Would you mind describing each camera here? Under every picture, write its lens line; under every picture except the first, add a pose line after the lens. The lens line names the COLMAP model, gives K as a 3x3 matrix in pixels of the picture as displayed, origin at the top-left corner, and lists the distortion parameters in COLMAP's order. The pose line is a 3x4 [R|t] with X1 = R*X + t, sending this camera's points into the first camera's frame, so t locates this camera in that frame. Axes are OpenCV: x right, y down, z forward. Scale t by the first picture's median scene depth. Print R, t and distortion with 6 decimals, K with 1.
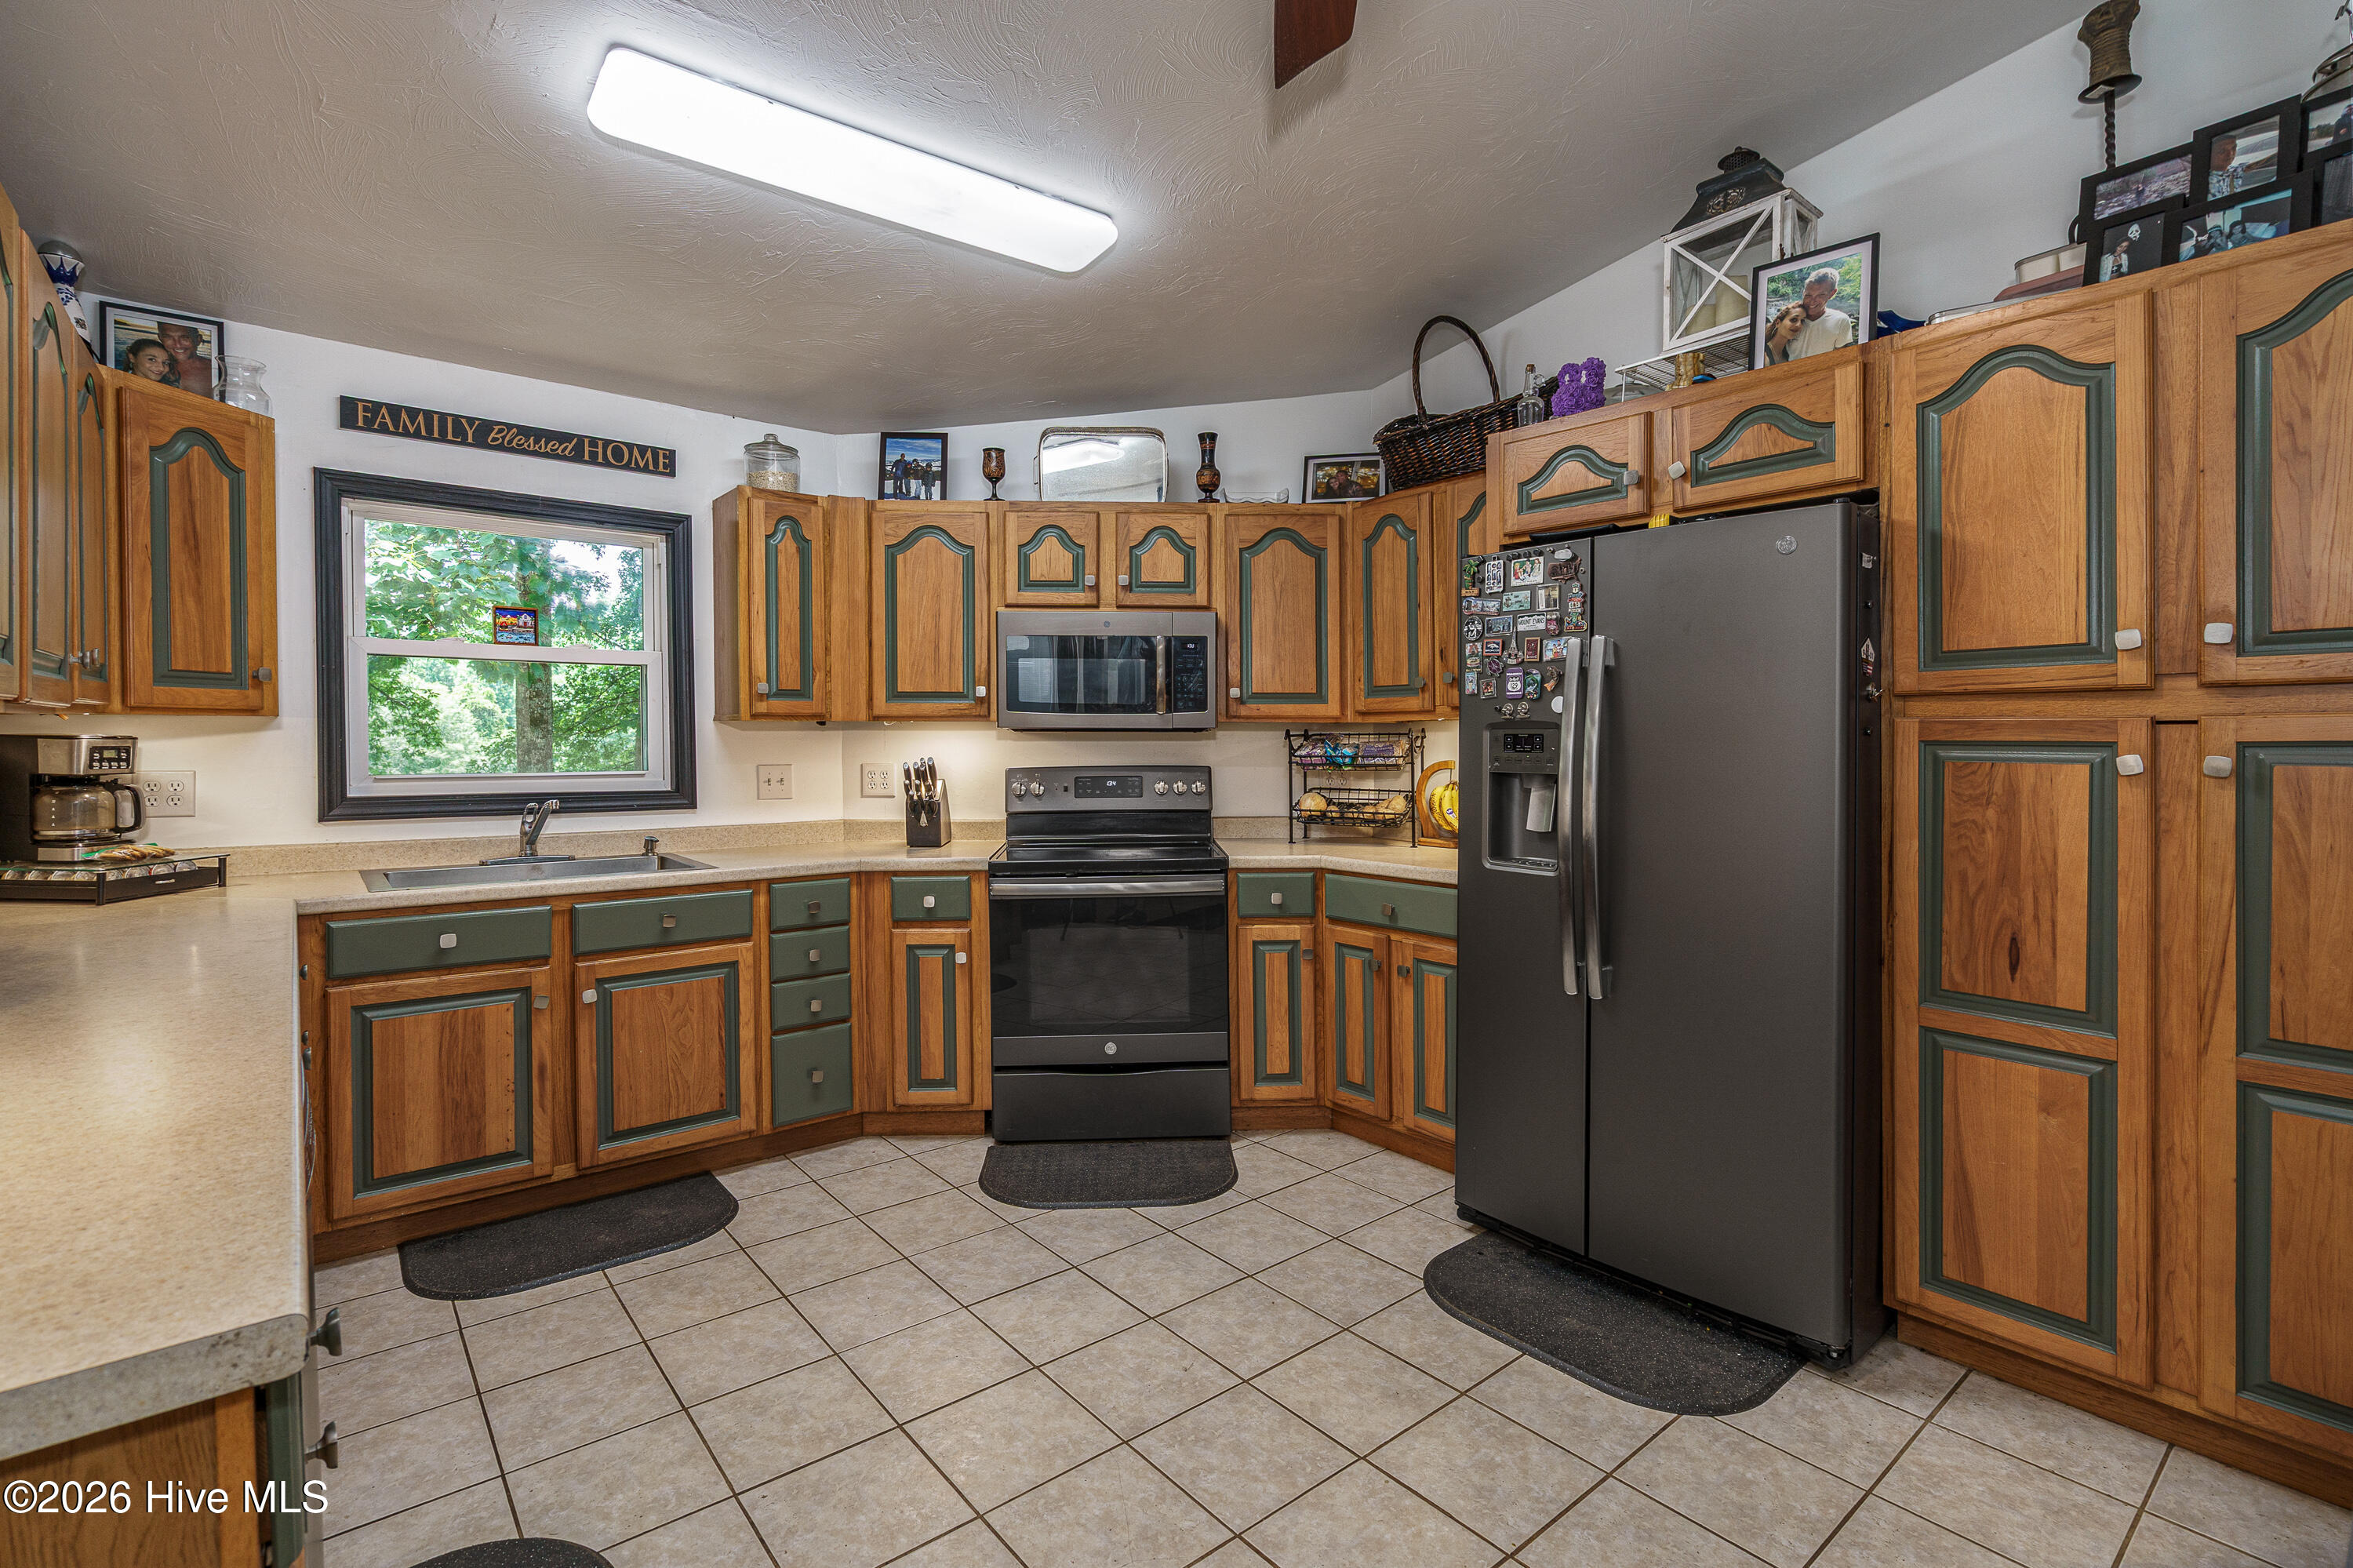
lens RADIAL K [[1116.0, 0, 1198.7], [0, 1116.0, 758.7], [0, 0, 1]] dist [-0.003108, 0.002214]
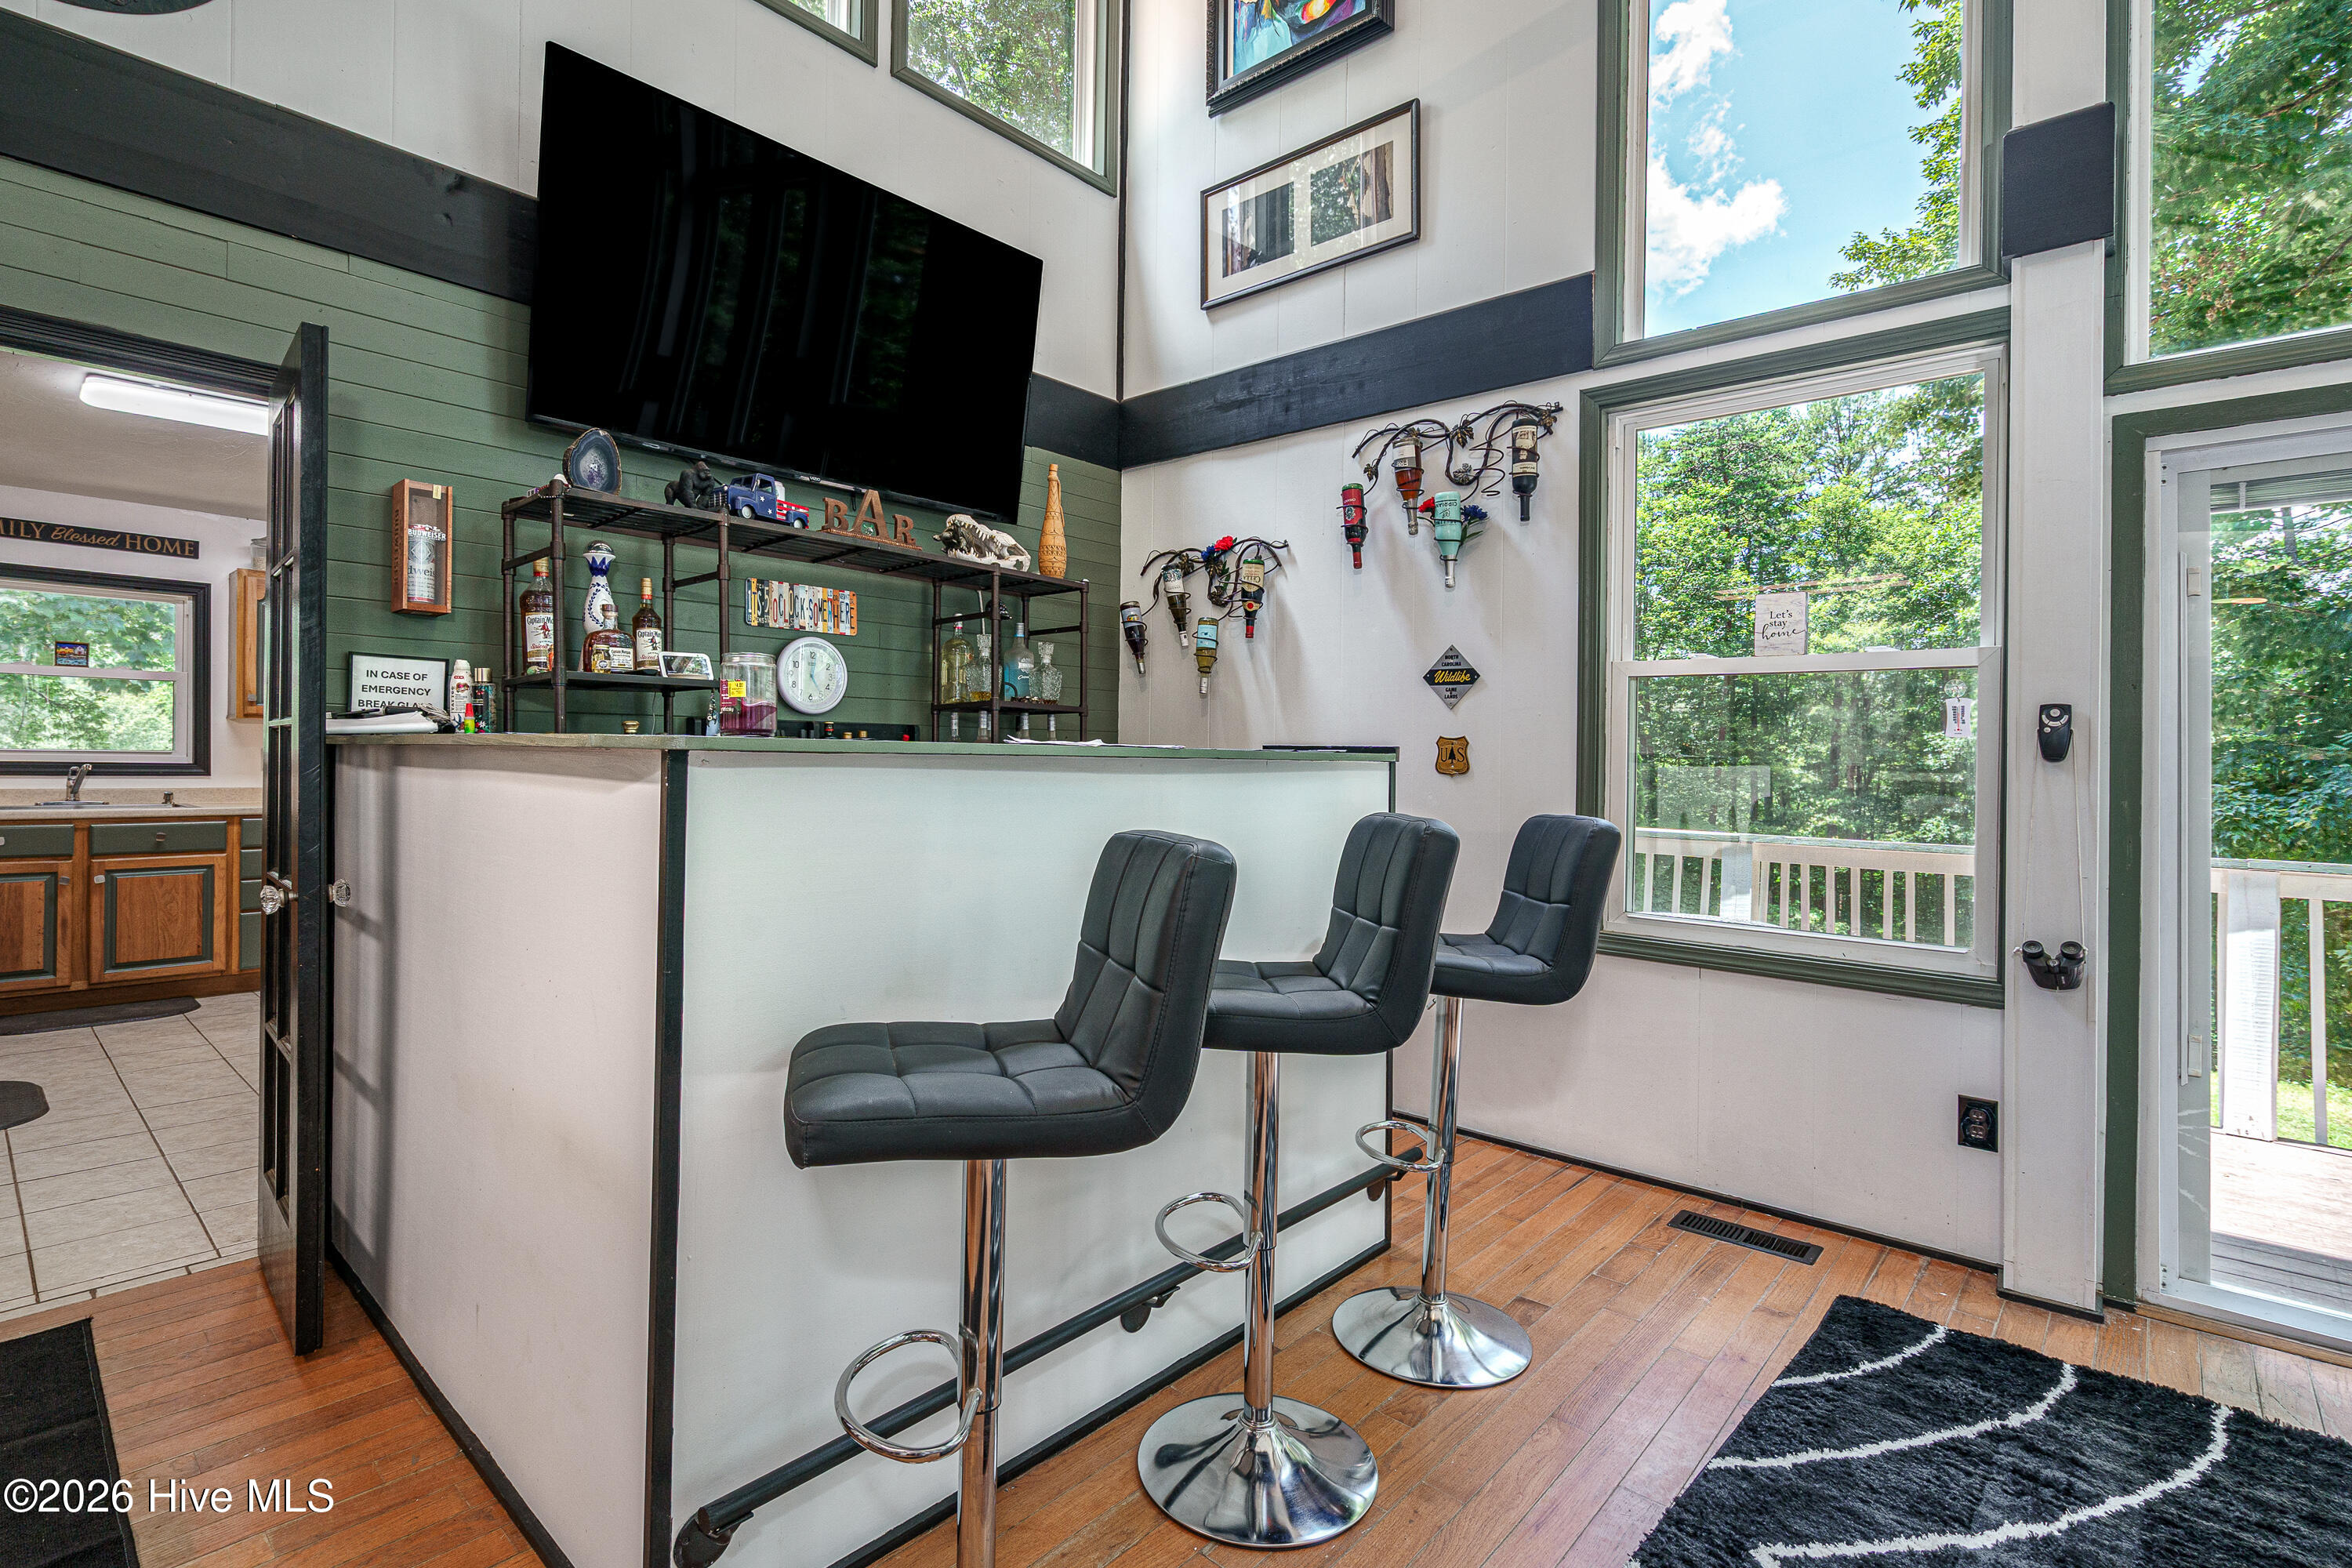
lens RADIAL K [[1115.5, 0, 1164.2], [0, 1115.5, 753.6], [0, 0, 1]] dist [-0.003108, 0.002214]
pose [[0.988251, 0.010578, 0.152473, 0.439966], [-0.007410, 0.999745, -0.021333, 0.027241], [-0.152660, 0.019953, 0.988077, -0.510698]]
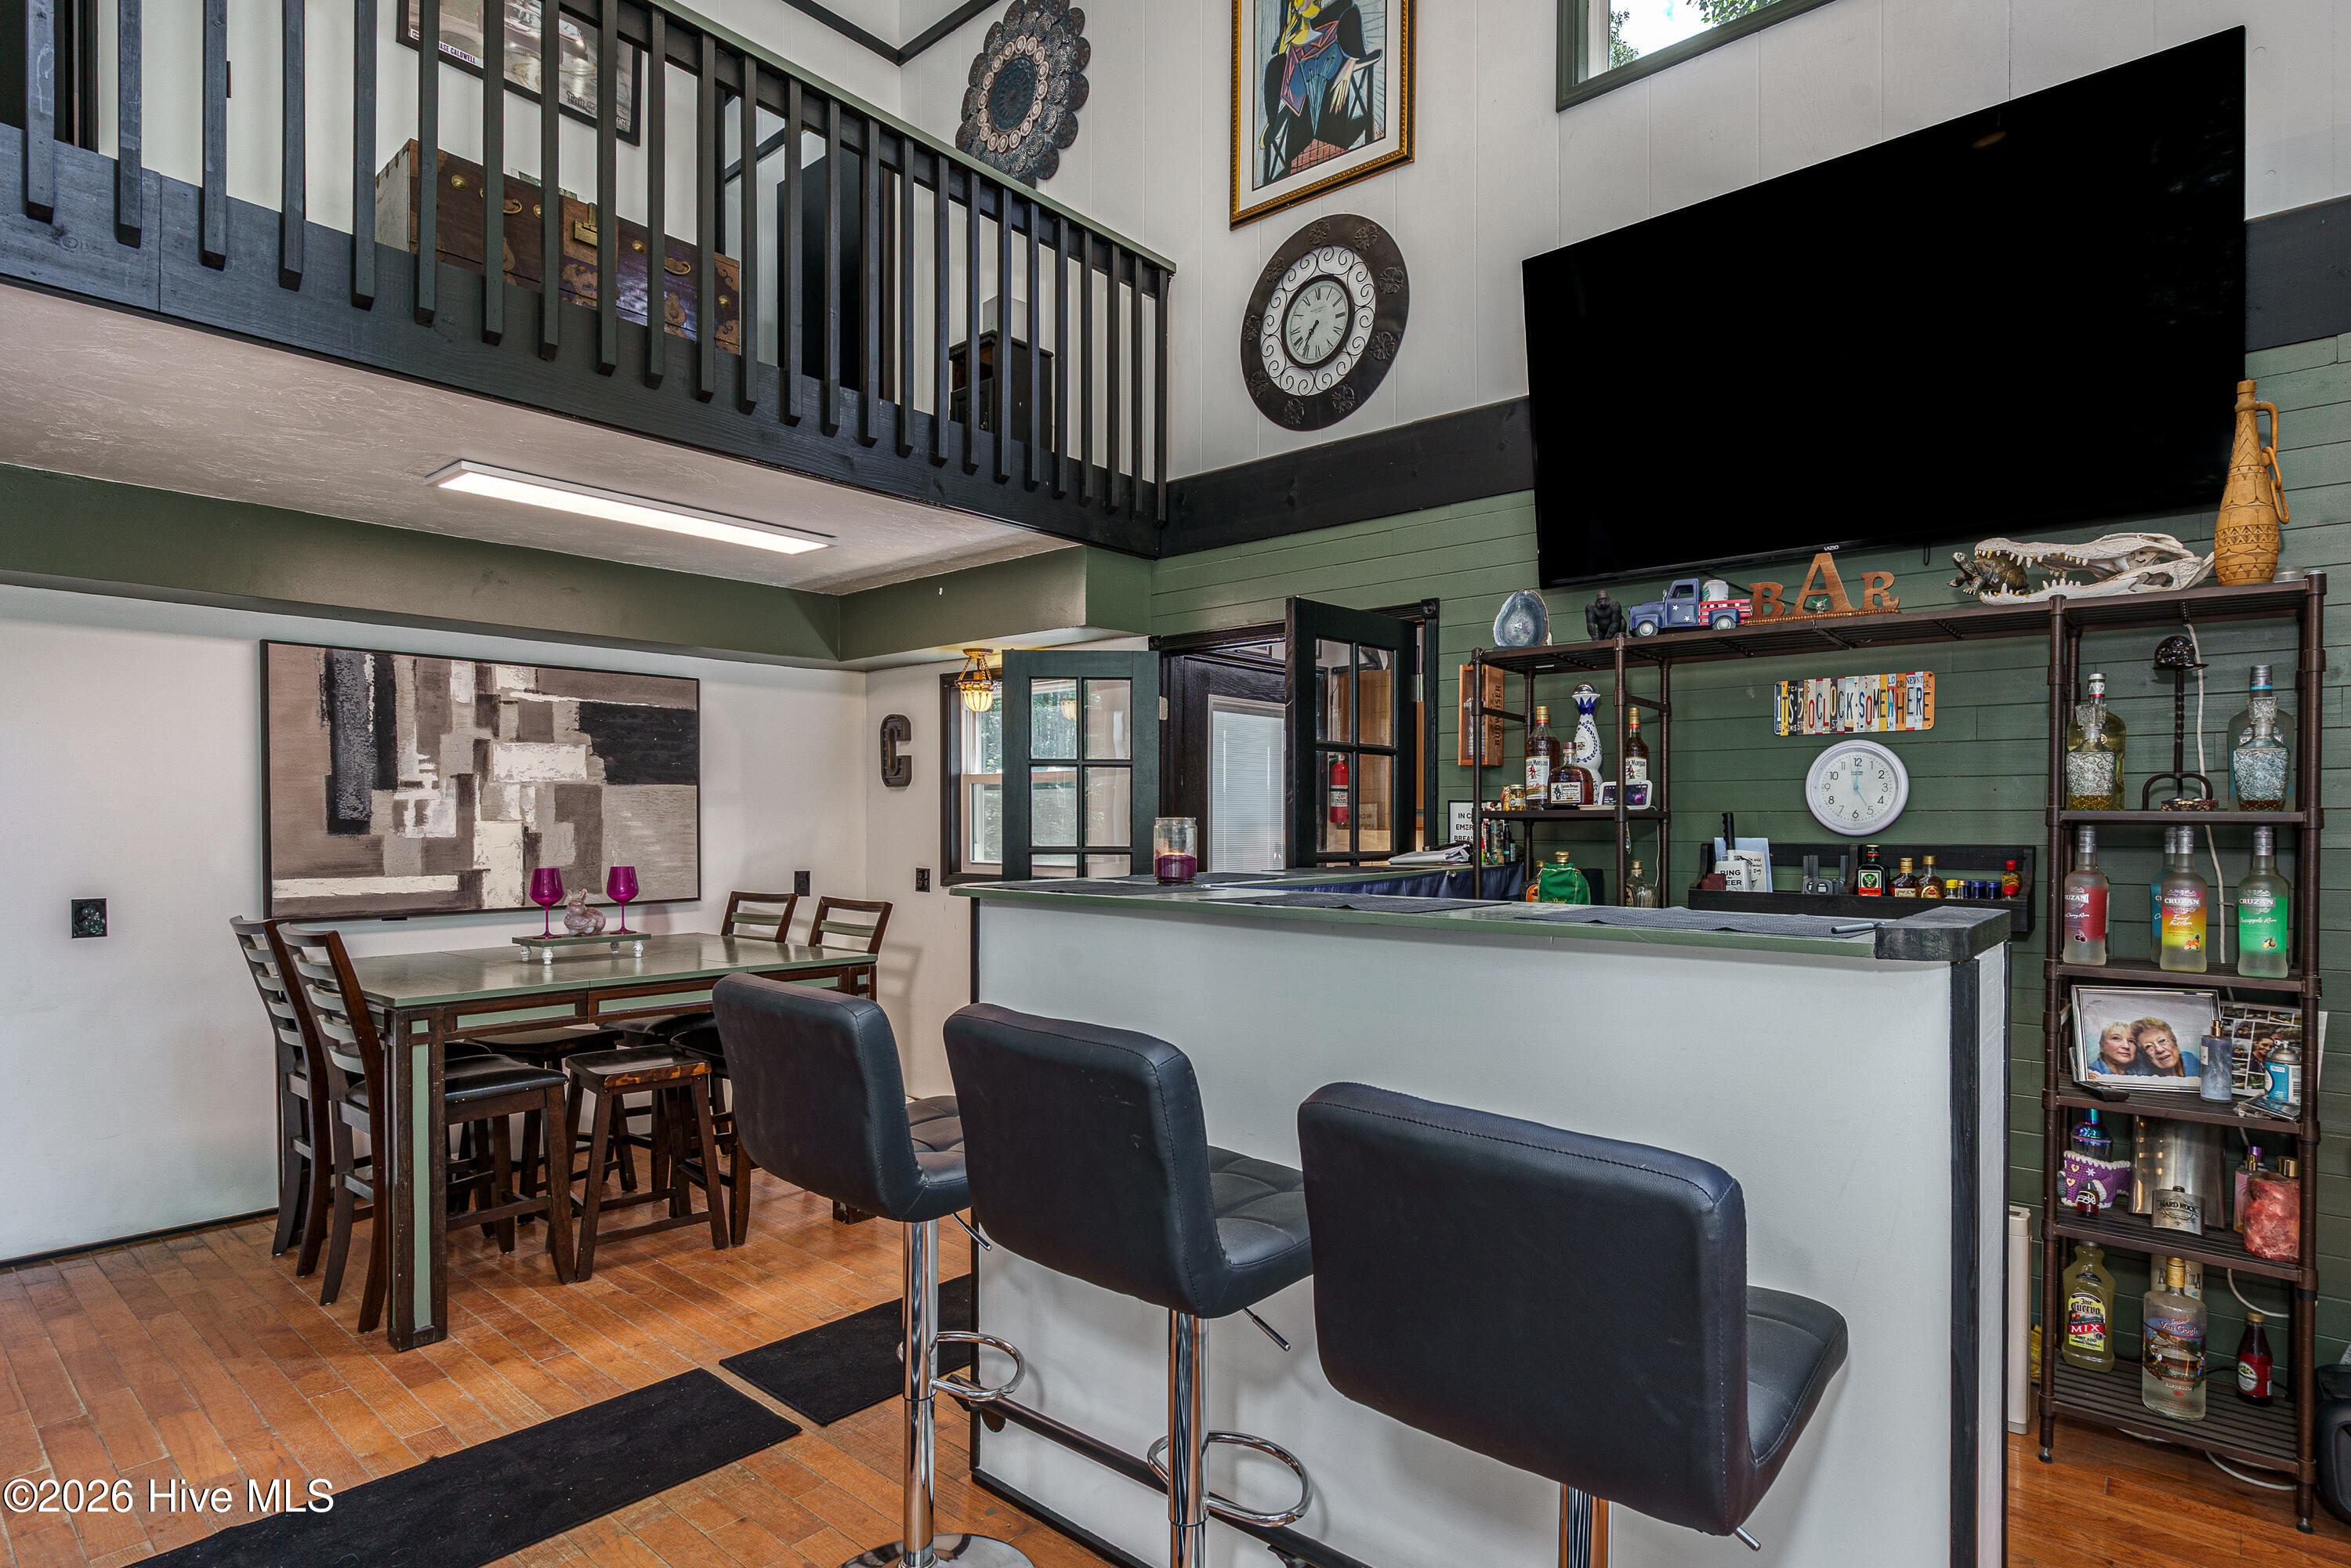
lens RADIAL K [[1175.9, 0, 1326.9], [0, 1175.9, 838.6], [0, 0, 1]] dist [-0.010094, 0.002794]
pose [[0.228212, 0.010464, -0.973555, 0.832068], [-0.019625, 0.999789, 0.006145, -0.006529], [0.973414, 0.017704, 0.228369, -0.192727]]
